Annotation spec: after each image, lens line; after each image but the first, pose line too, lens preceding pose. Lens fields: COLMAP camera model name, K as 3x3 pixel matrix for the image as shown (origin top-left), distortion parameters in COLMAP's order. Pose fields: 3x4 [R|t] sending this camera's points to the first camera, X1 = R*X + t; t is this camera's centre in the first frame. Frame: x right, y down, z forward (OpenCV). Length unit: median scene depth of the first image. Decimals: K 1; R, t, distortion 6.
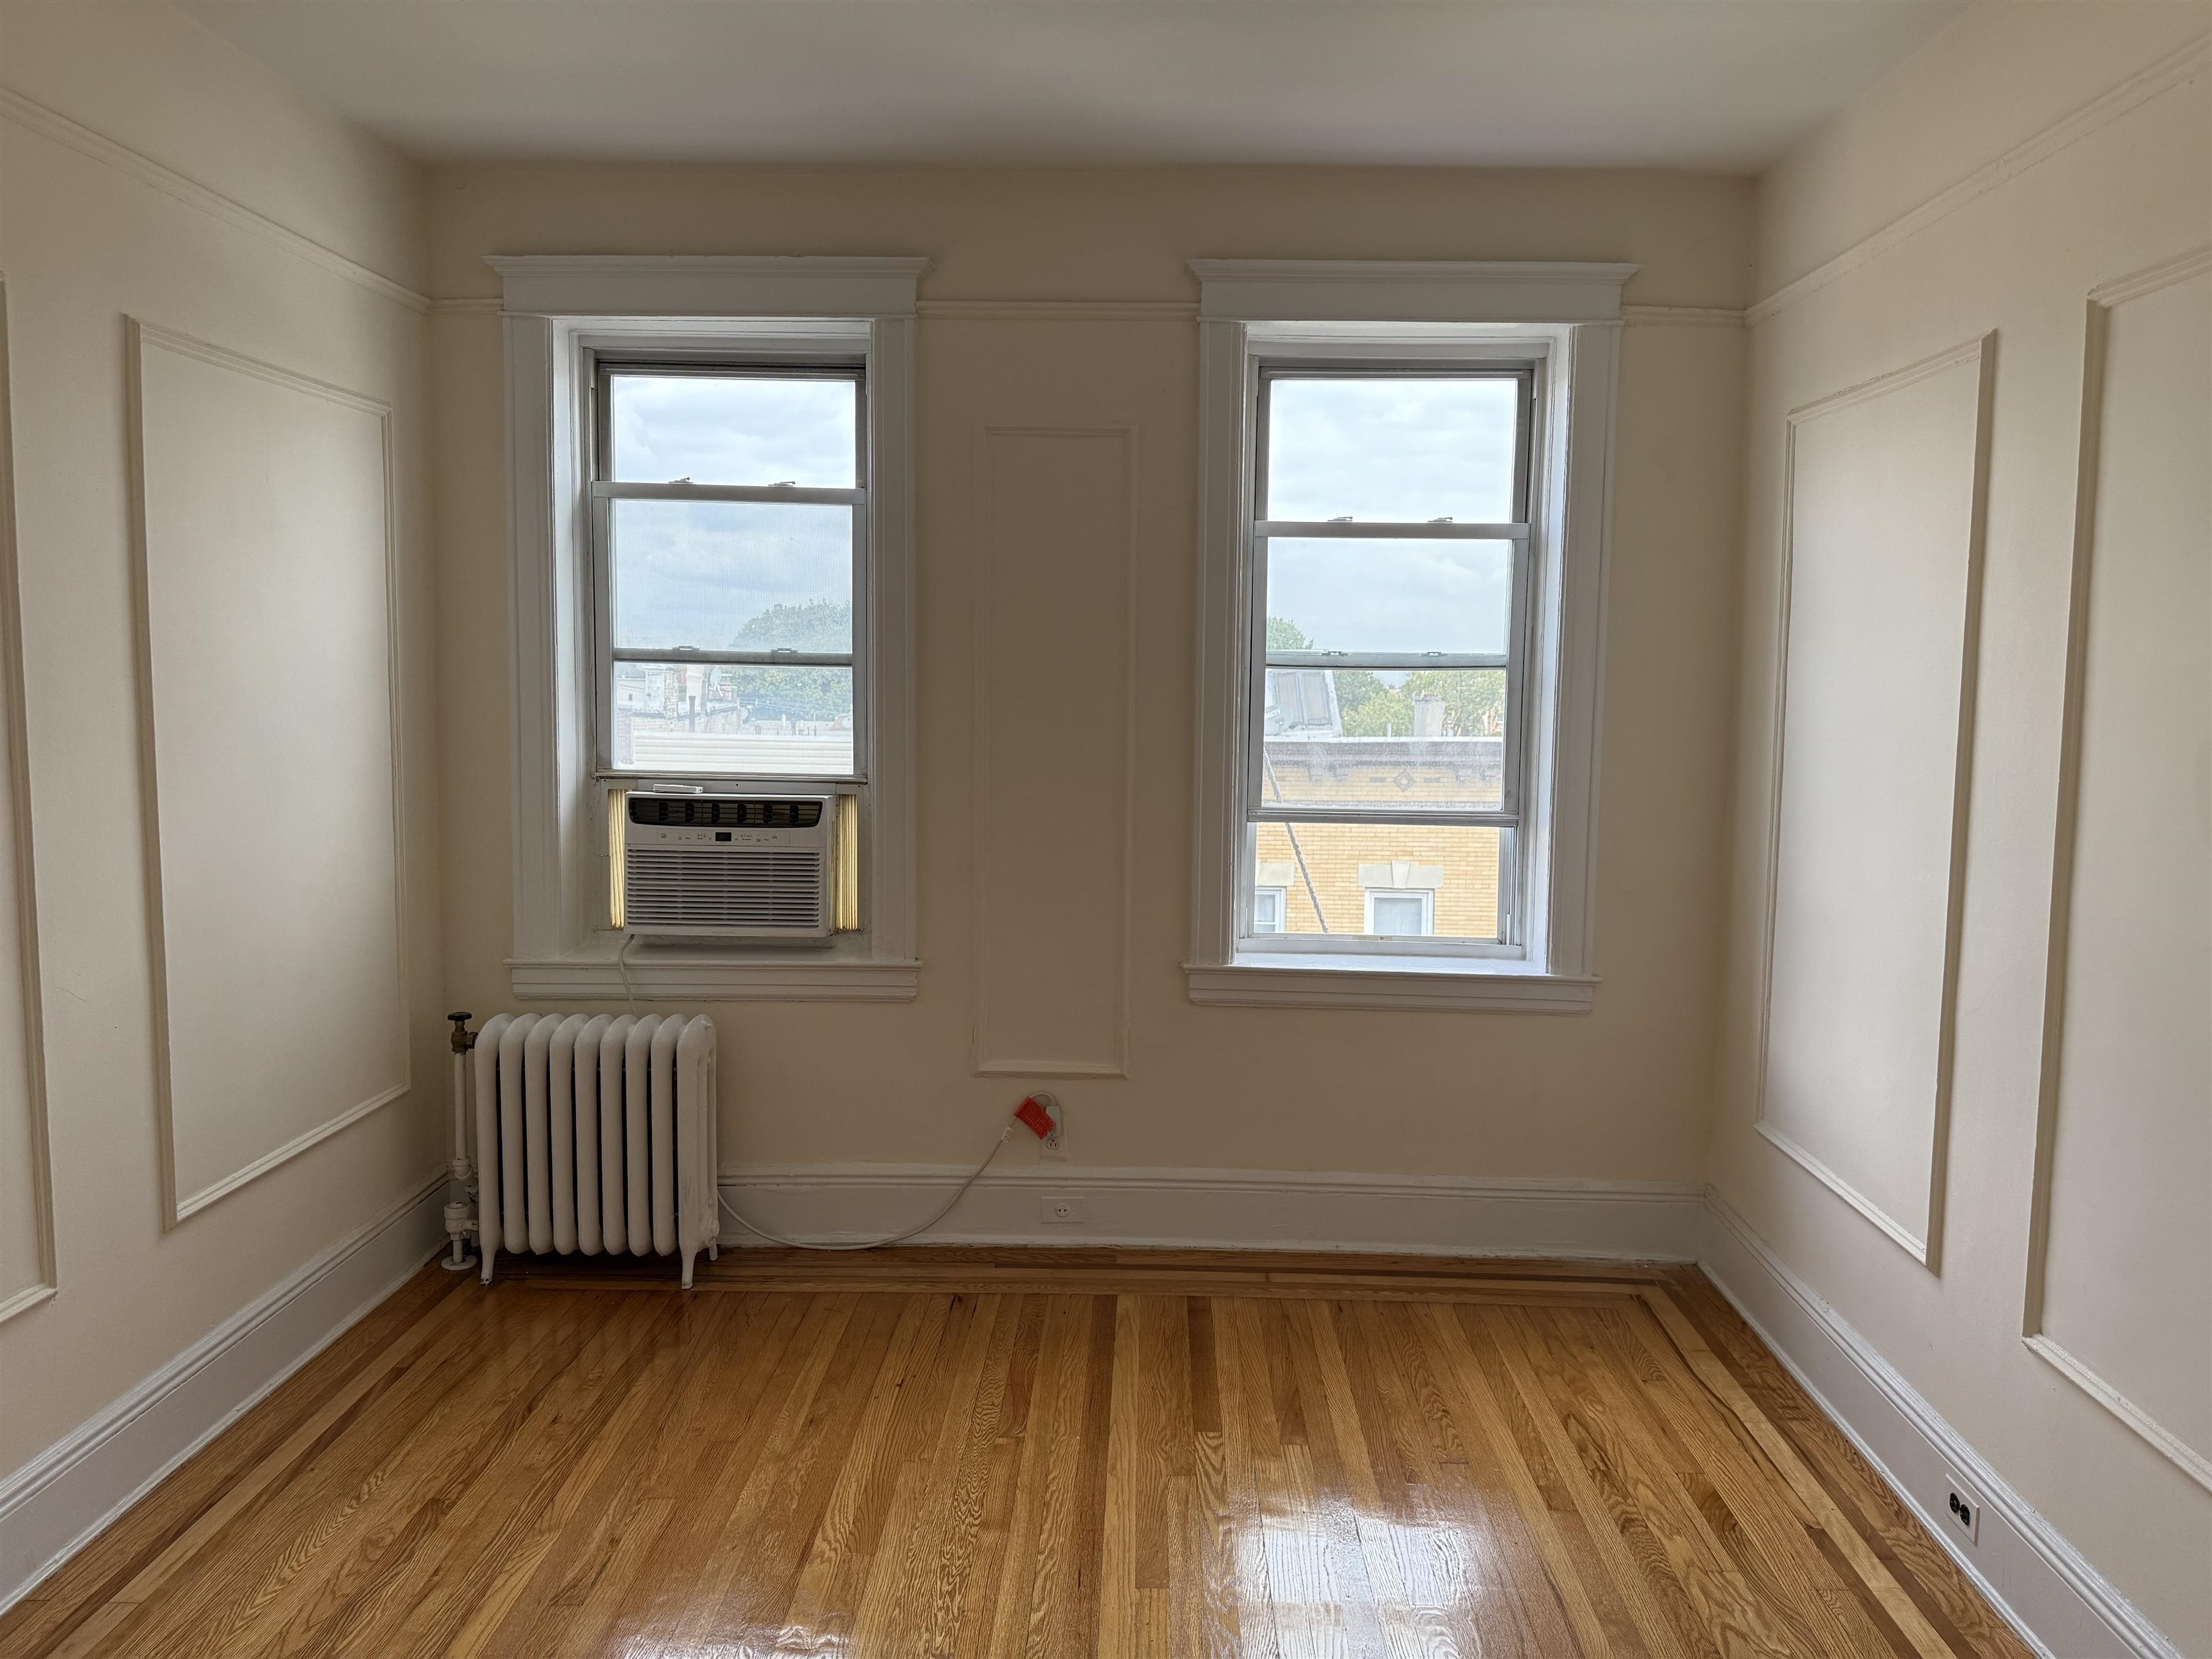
lens RADIAL K [[1507.1, 0, 1106.0], [0, 1507.1, 829.5], [0, 0, 1]] dist [0.082199, -0.103590]
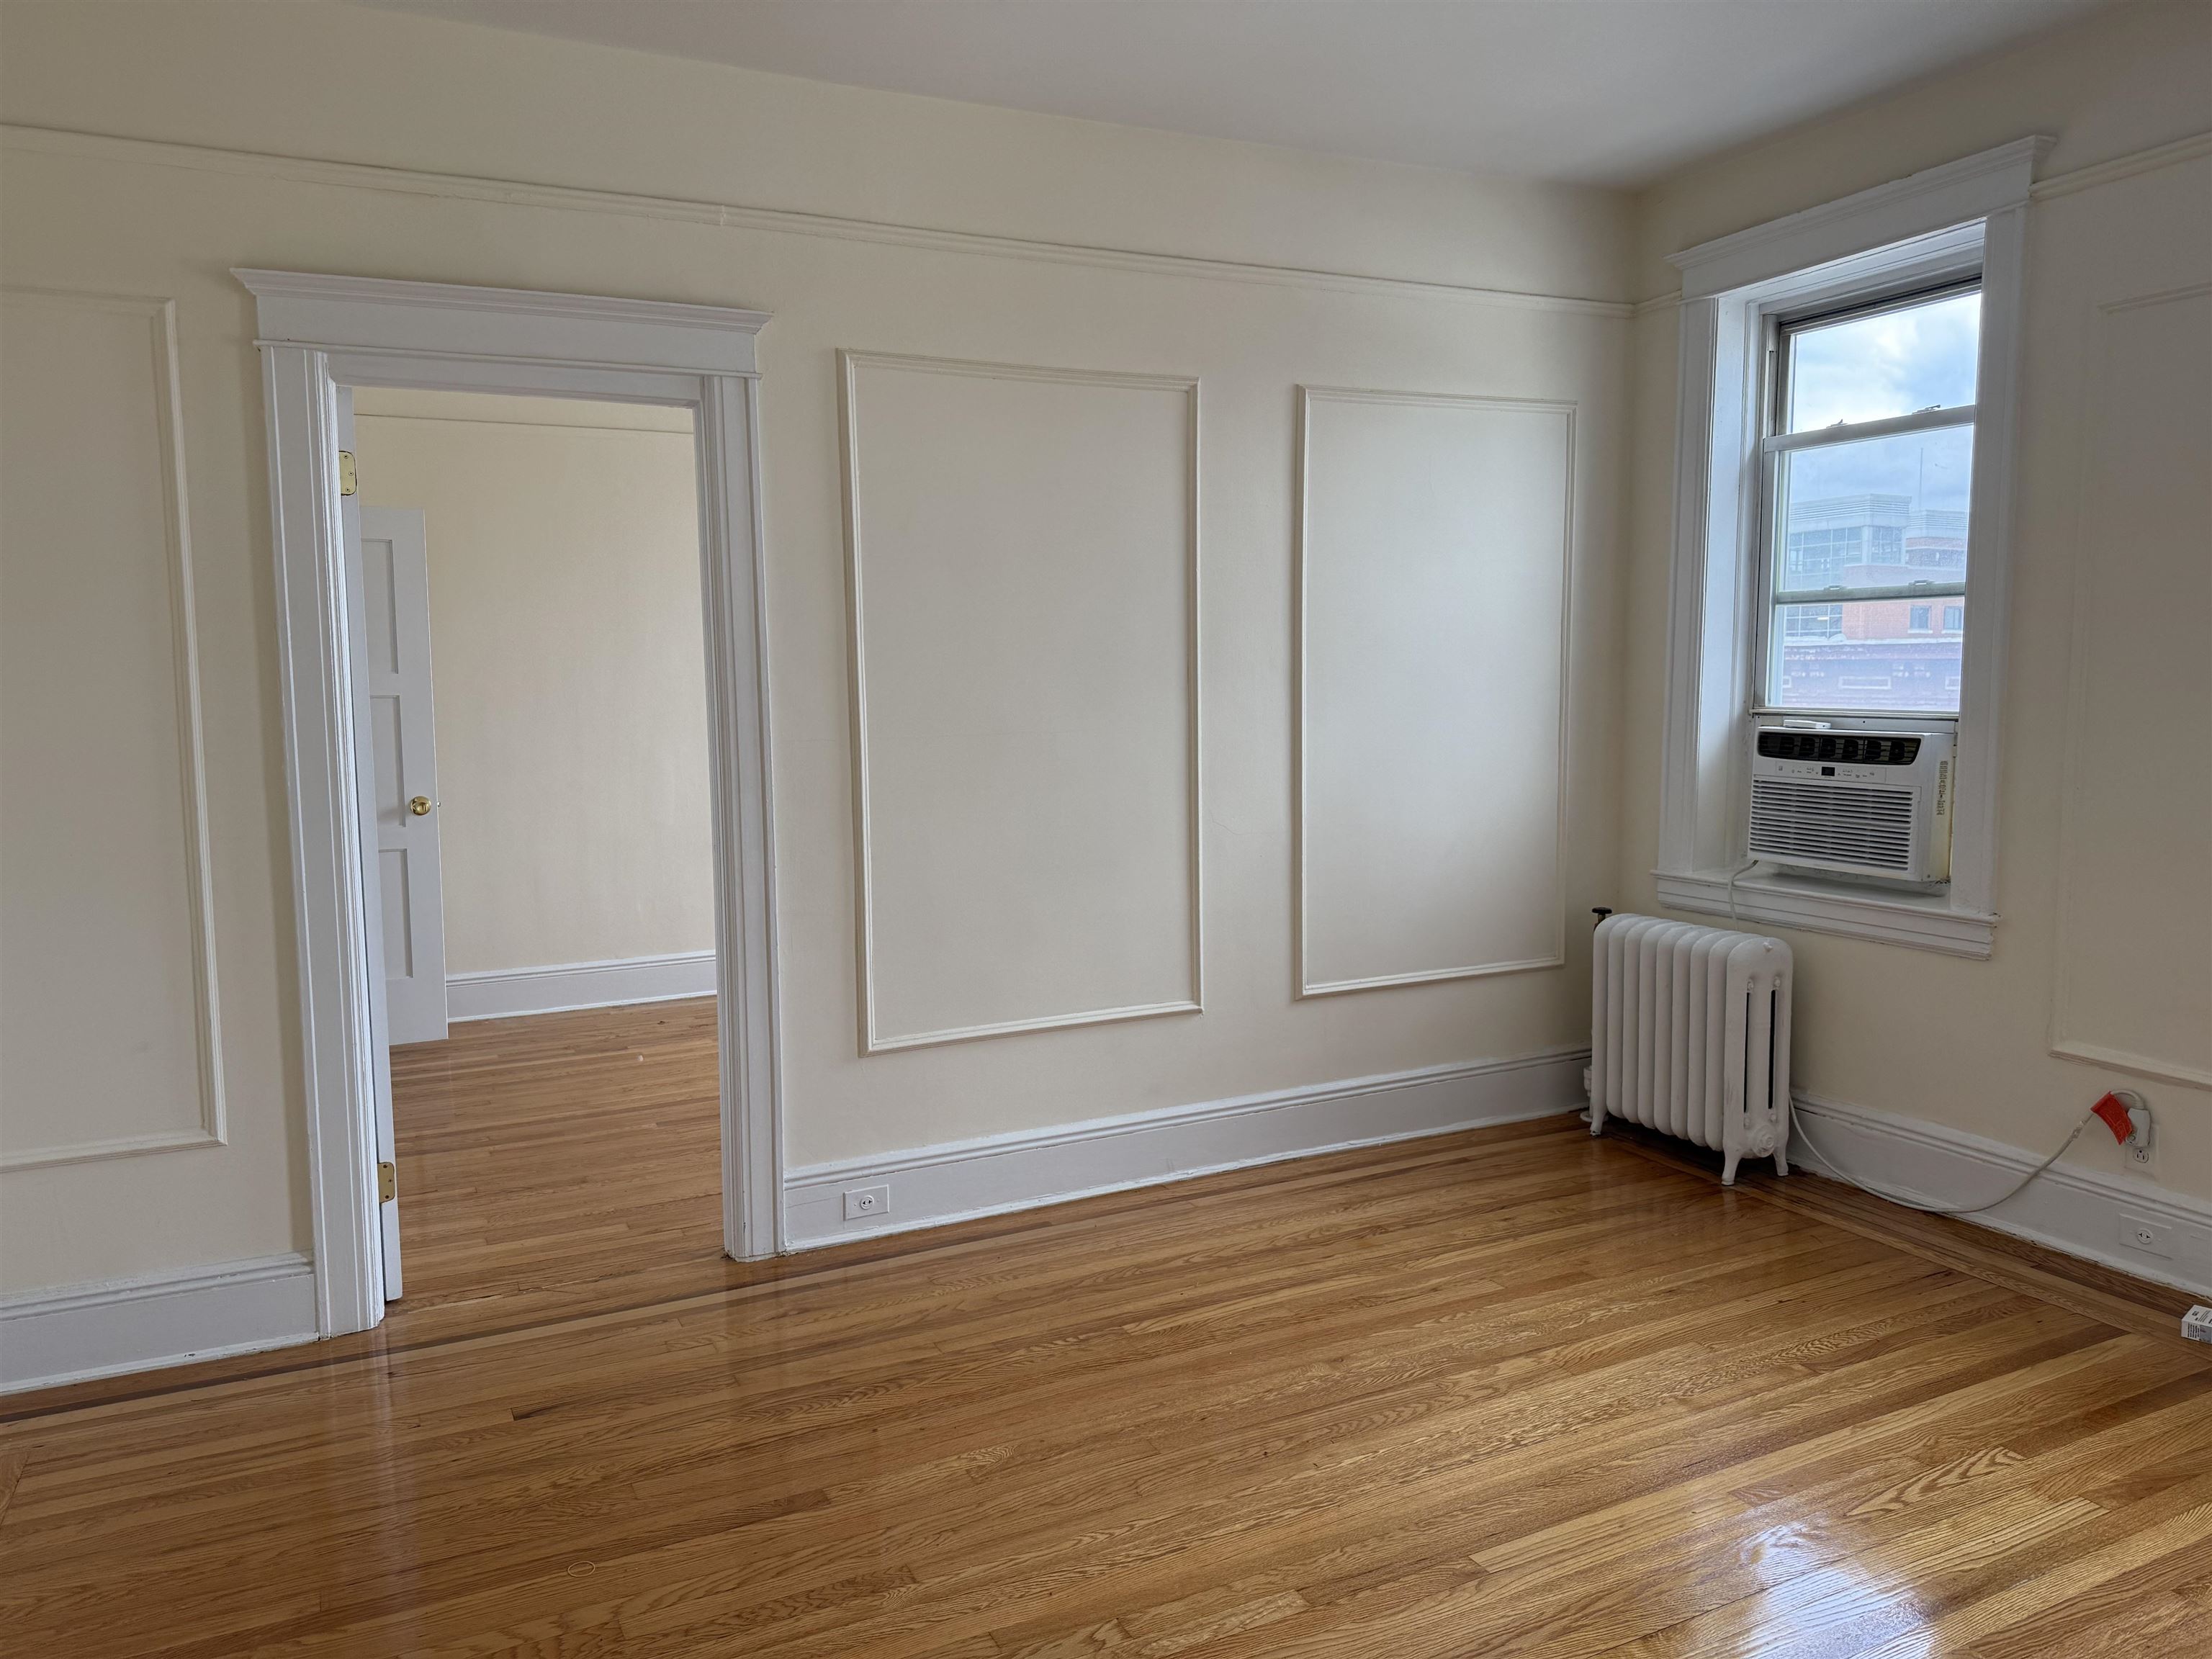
lens RADIAL K [[1507.1, 0, 1106.0], [0, 1507.1, 829.5], [0, 0, 1]] dist [0.082199, -0.103590]
pose [[0.485297, 0.080658, -0.870621, 0.410743], [-0.065783, 0.996282, 0.055632, 0.018648], [0.871871, 0.030274, 0.488799, 0.078883]]
